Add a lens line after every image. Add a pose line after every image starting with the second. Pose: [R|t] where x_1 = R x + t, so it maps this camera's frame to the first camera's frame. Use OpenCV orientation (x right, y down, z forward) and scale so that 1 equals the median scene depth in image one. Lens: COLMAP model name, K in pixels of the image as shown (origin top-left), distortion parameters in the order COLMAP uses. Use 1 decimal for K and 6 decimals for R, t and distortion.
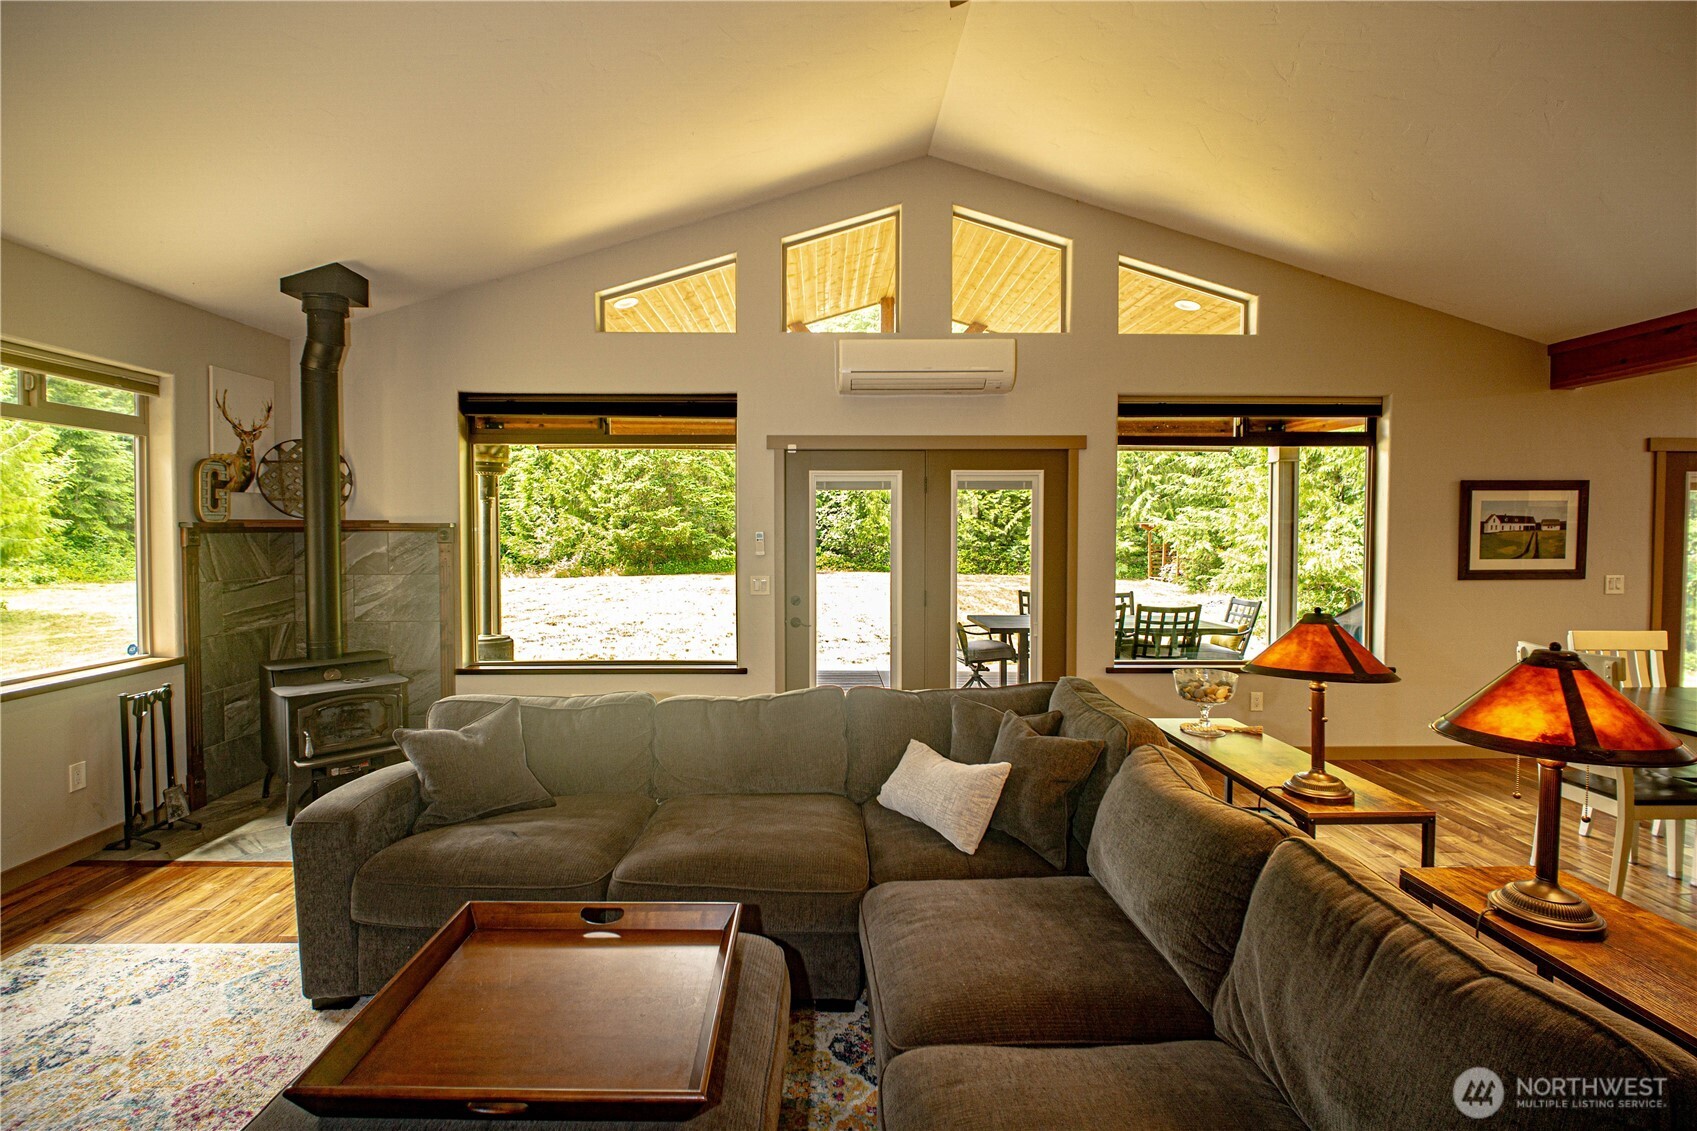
lens RADIAL K [[780.9, 0, 834.7], [0, 780.9, 548.1], [0, 0, 1]] dist [0.001504, -0.006082]
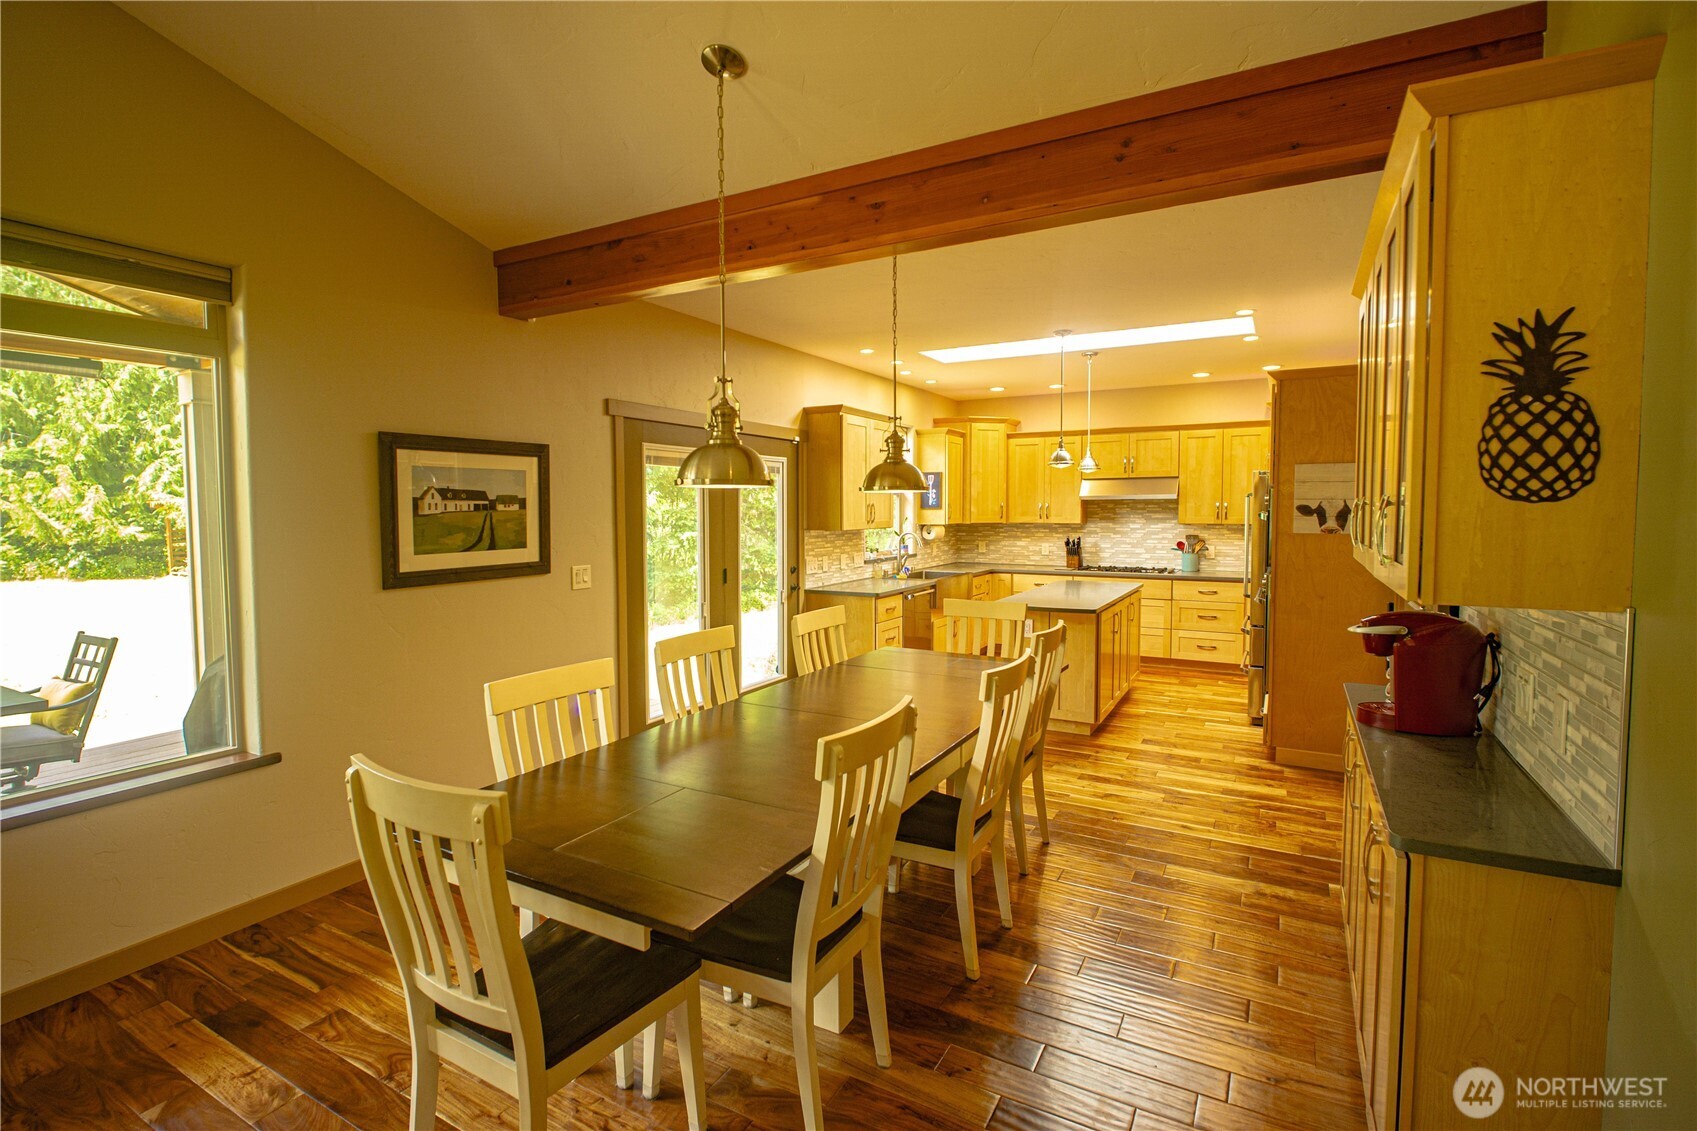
lens RADIAL K [[780.9, 0, 834.7], [0, 780.9, 548.1], [0, 0, 1]] dist [0.001504, -0.006082]
pose [[0.503769, -0.048838, 0.862457, 0.440822], [0.025618, 0.998806, 0.041595, -0.009928], [-0.863459, 0.001140, 0.504418, 0.365907]]
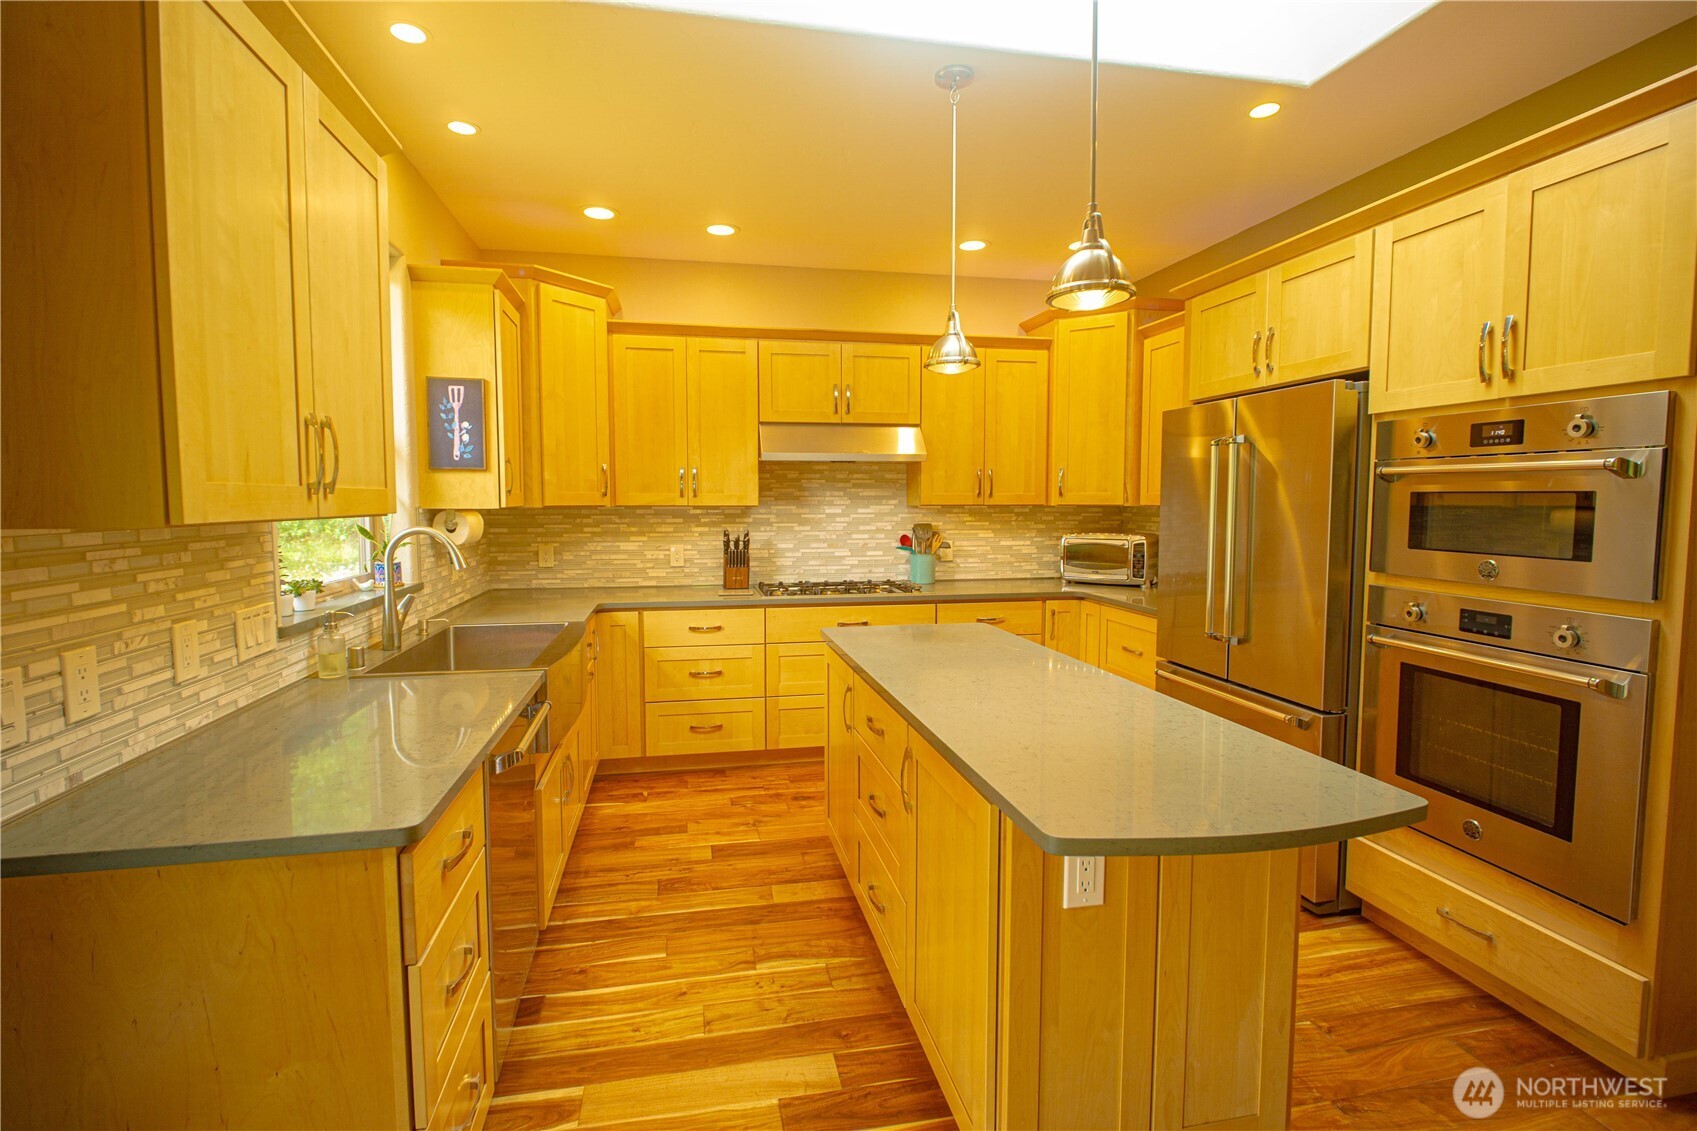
lens RADIAL K [[780.9, 0, 834.7], [0, 780.9, 548.1], [0, 0, 1]] dist [0.001504, -0.006082]
pose [[-0.186136, -0.064595, 0.980398, 1.213808], [0.022400, 0.997298, 0.069961, 0.007089], [-0.982269, 0.034983, -0.184186, 0.808849]]
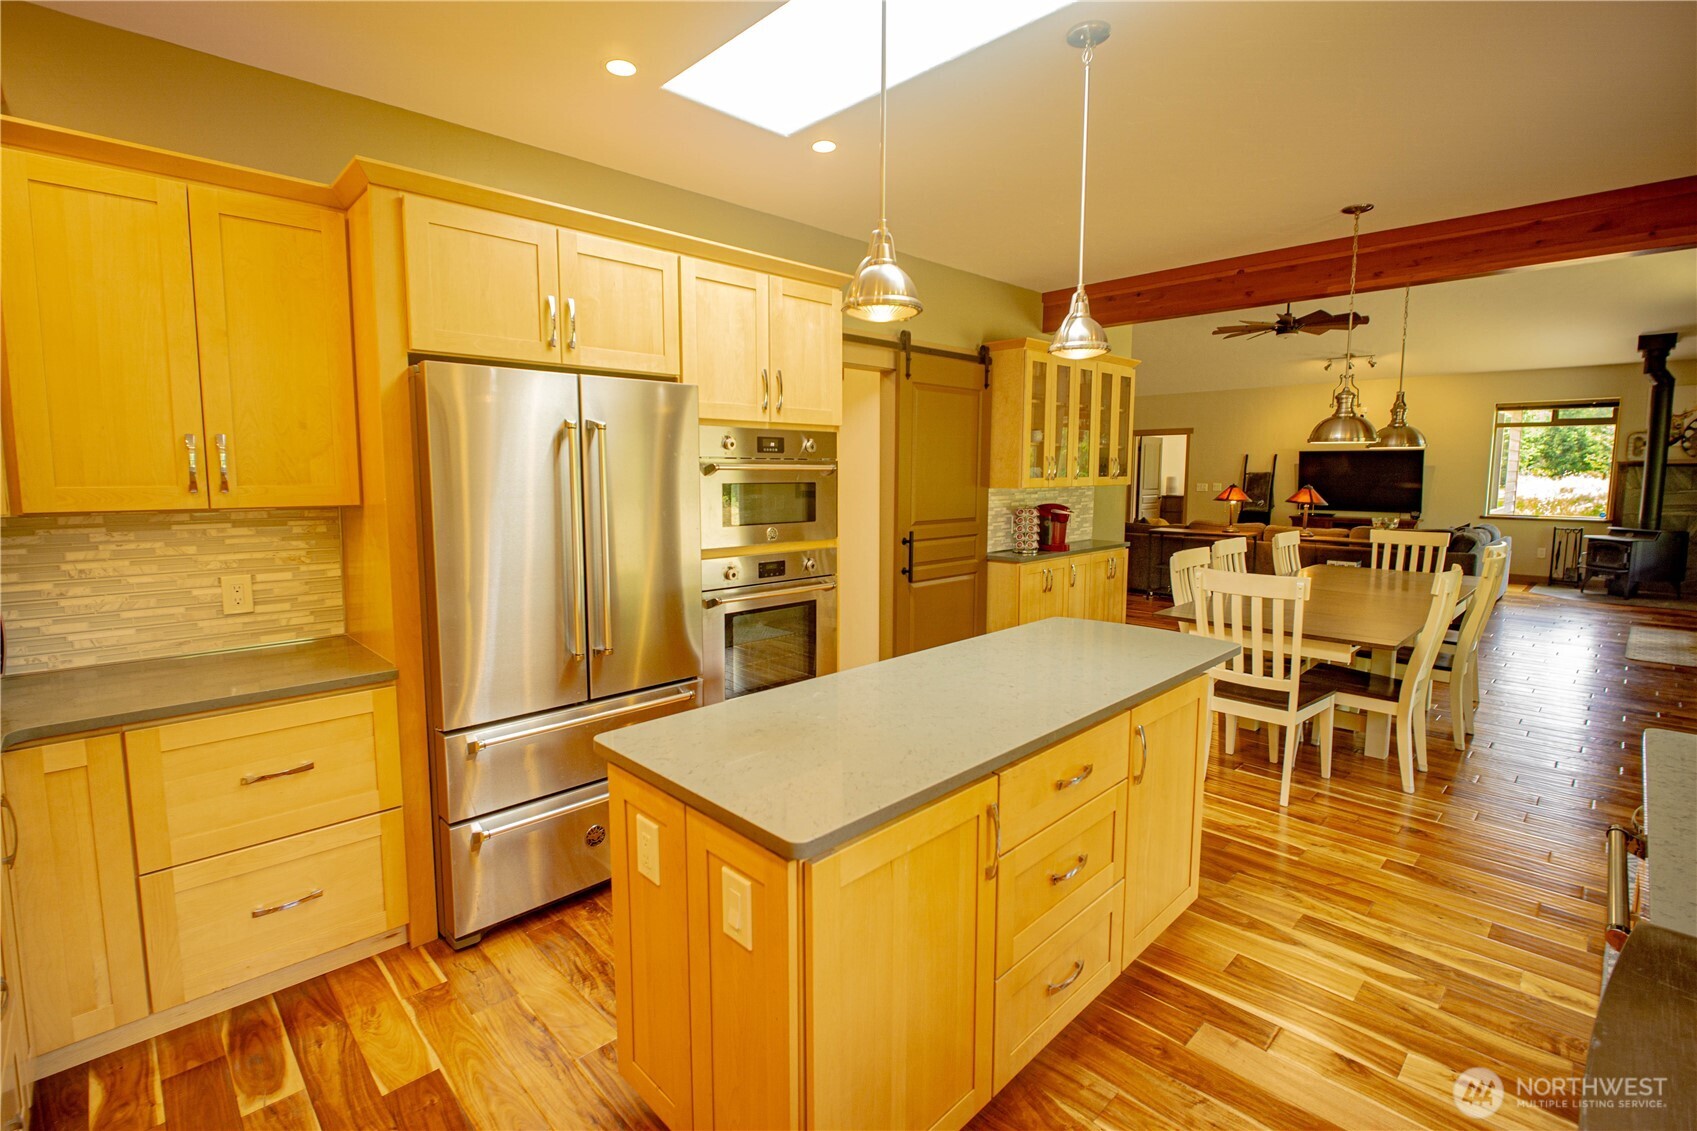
lens RADIAL K [[780.9, 0, 834.7], [0, 780.9, 548.1], [0, 0, 1]] dist [0.001504, -0.006082]
pose [[-0.721552, 0.068335, -0.688979, 3.018761], [-0.019211, 0.992758, 0.118584, -0.034109], [0.692093, 0.098801, -0.715014, 0.985336]]
